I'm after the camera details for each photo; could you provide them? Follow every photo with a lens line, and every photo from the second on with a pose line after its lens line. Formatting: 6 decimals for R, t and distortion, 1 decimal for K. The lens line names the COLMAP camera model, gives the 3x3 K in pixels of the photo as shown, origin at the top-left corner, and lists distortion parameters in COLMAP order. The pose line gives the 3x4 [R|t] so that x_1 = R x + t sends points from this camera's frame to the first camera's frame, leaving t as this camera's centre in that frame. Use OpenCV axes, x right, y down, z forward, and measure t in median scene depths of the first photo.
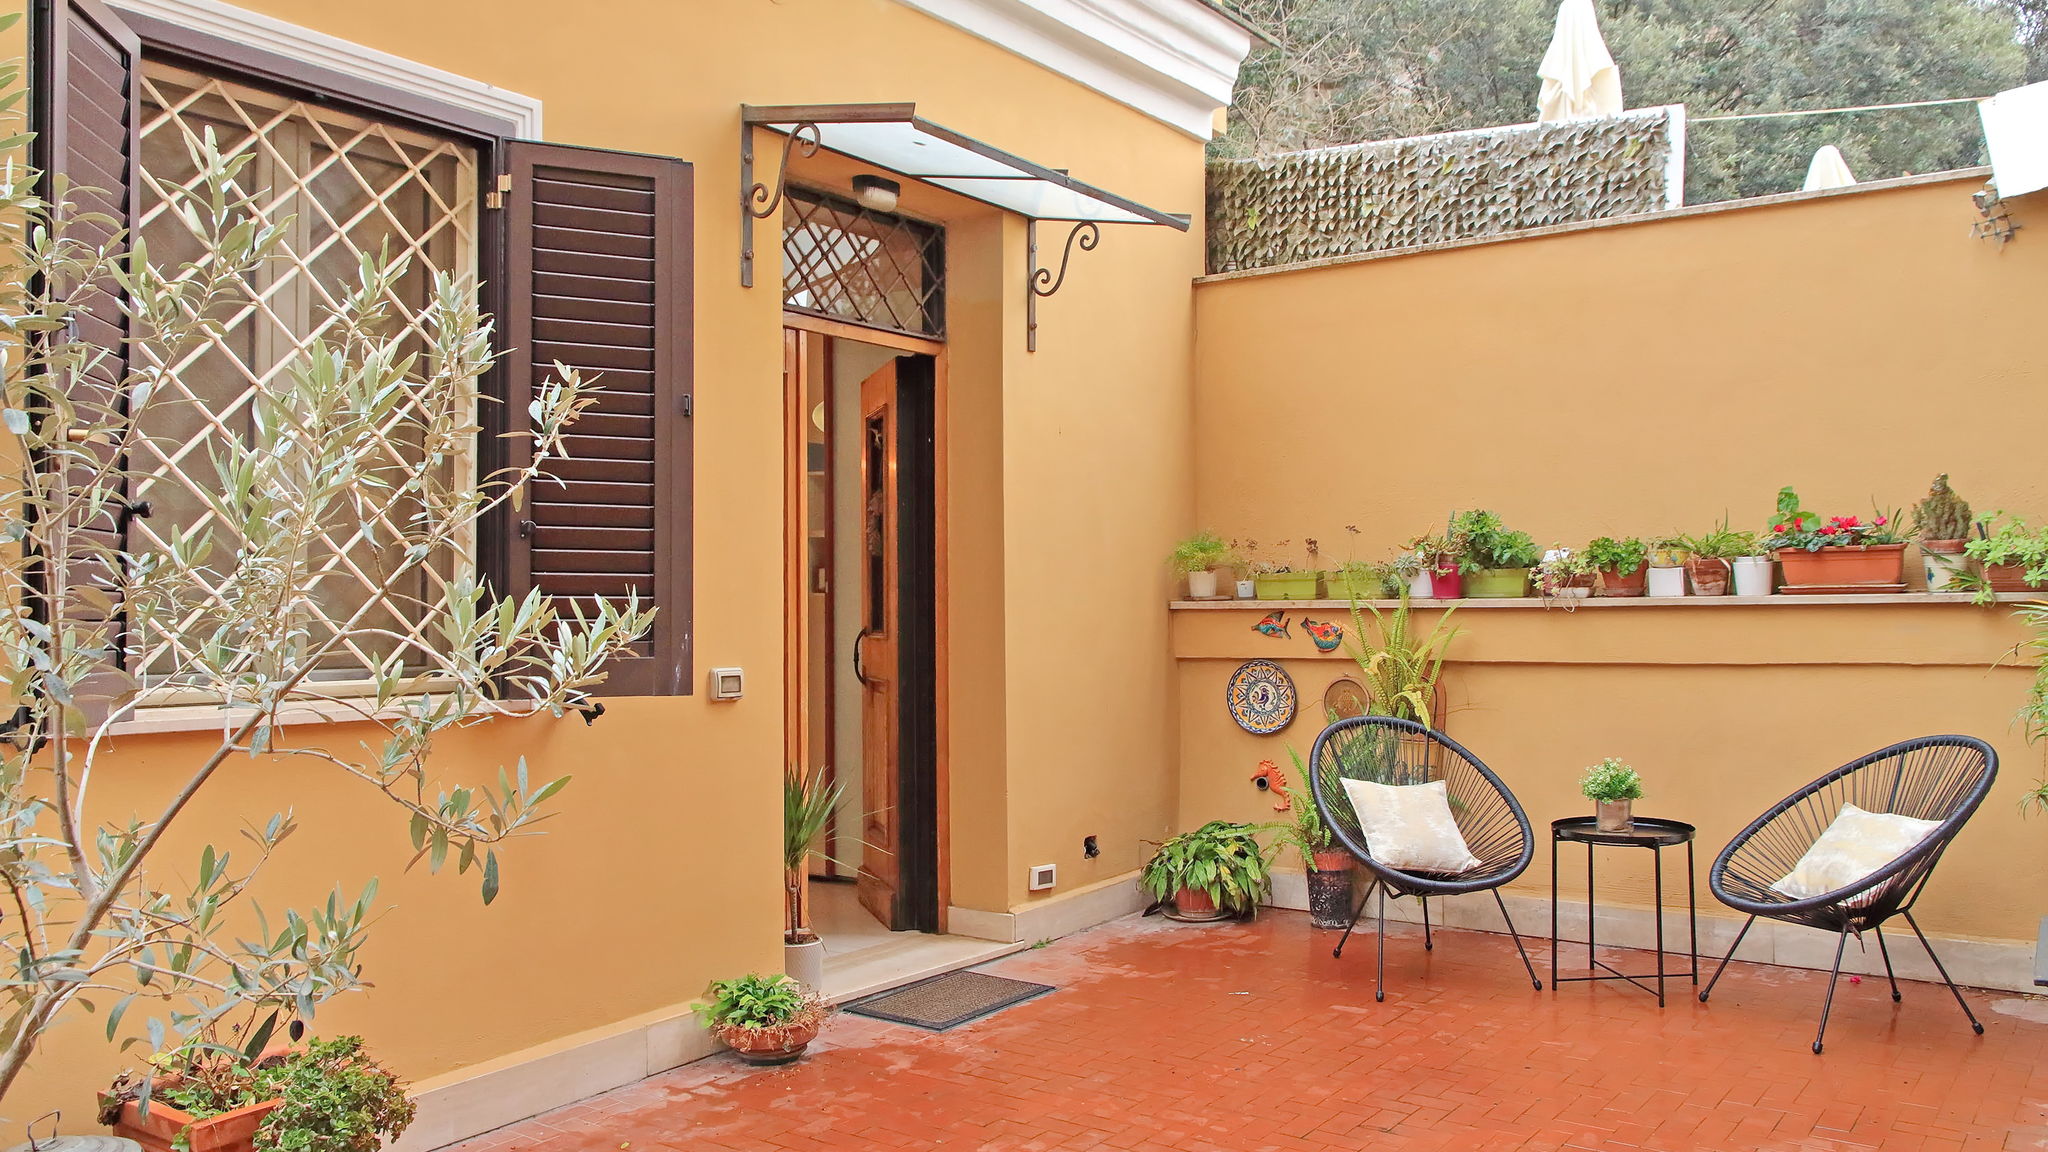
lens RADIAL K [[1579.3, 0, 1029.9], [0, 1579.3, 572.1], [0, 0, 1]] dist [0.008456, 0.005623]
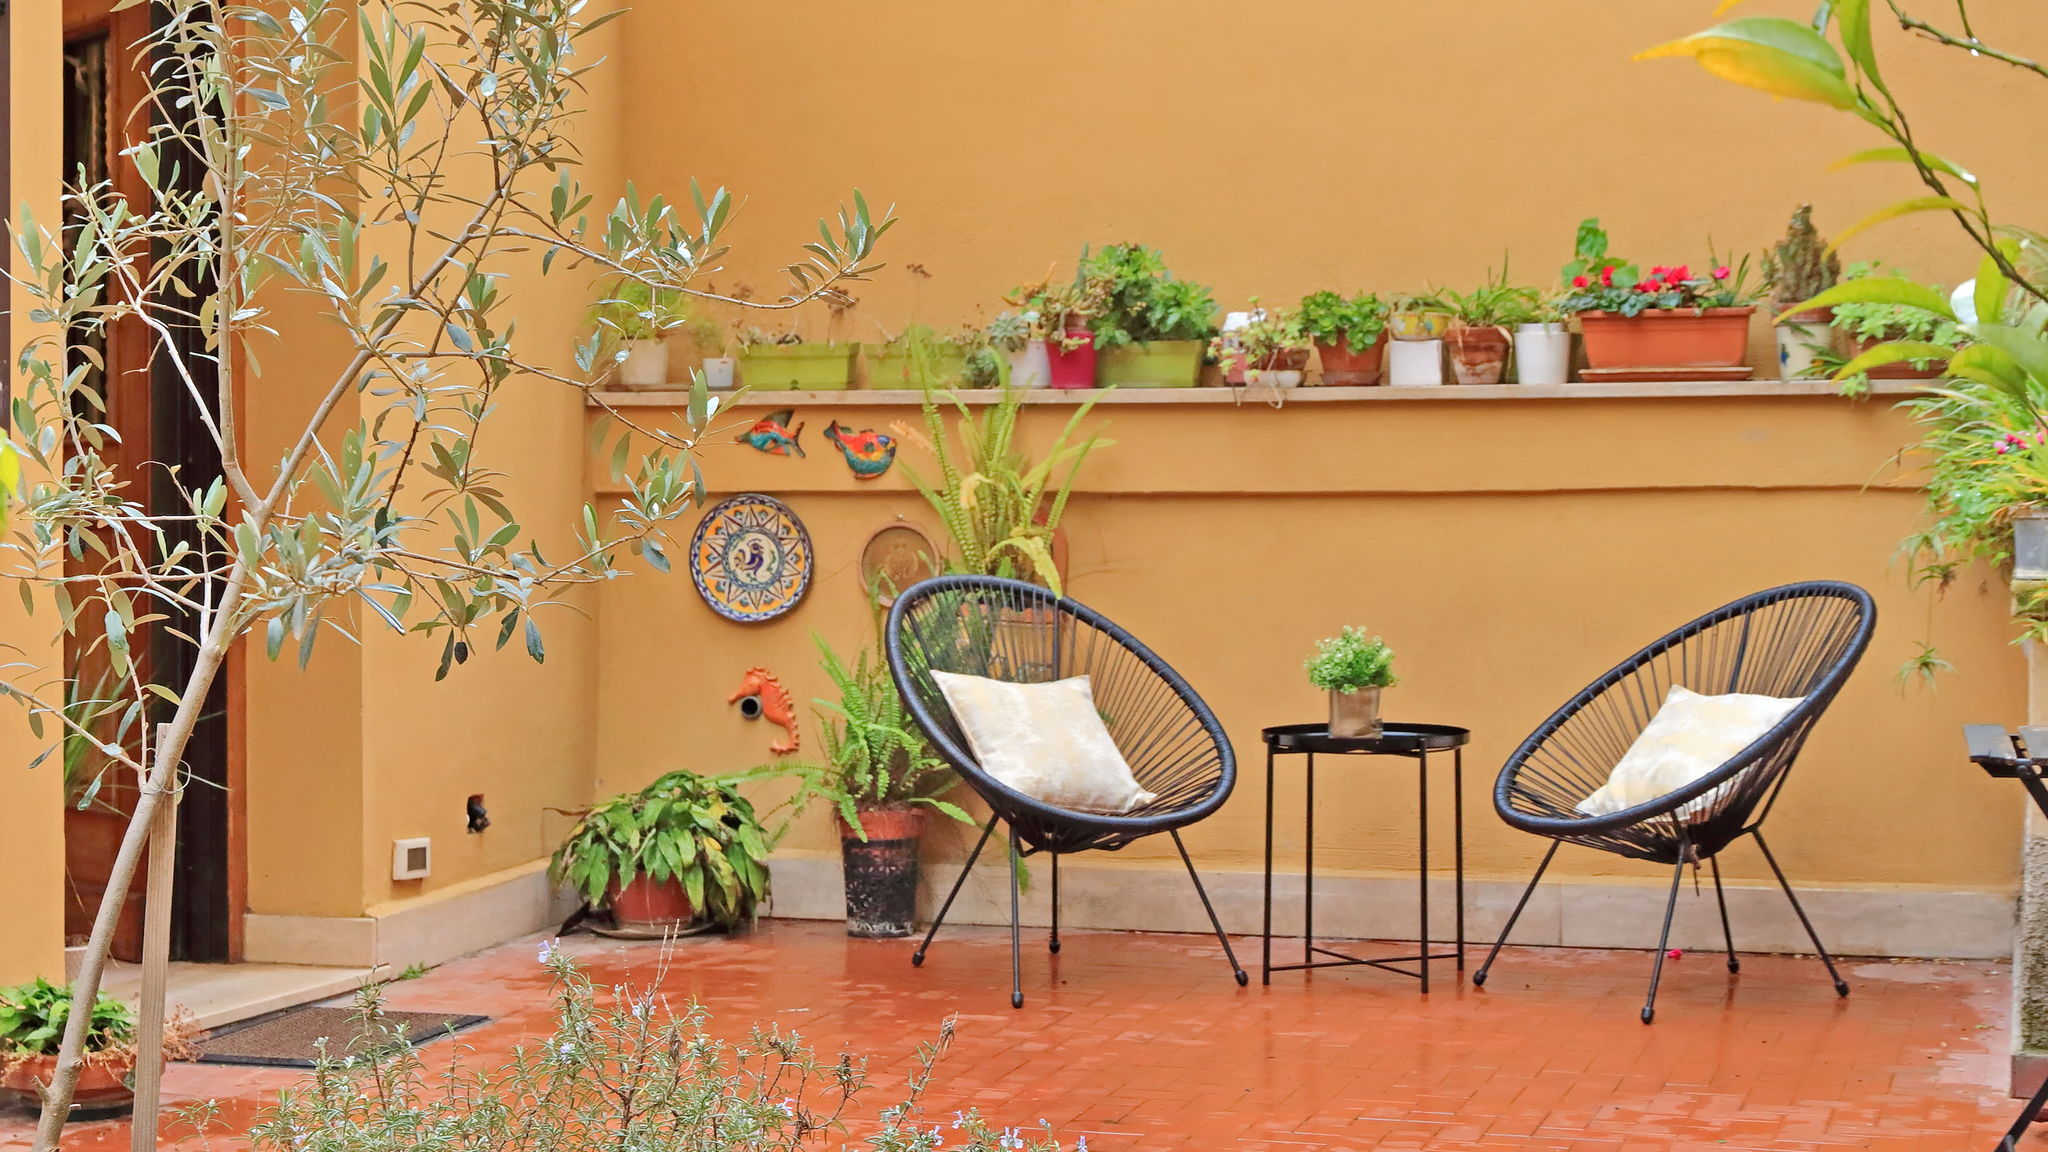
lens RADIAL K [[3489.1, 0, 1014.1], [0, 3489.1, 577.9], [0, 0, 1]] dist [0.038775, 0.000000]
pose [[0.942874, 0.001997, 0.333143, -0.217241], [-0.015558, 0.999155, 0.038043, 0.041512], [-0.332785, -0.041053, 0.942109, -0.272301]]
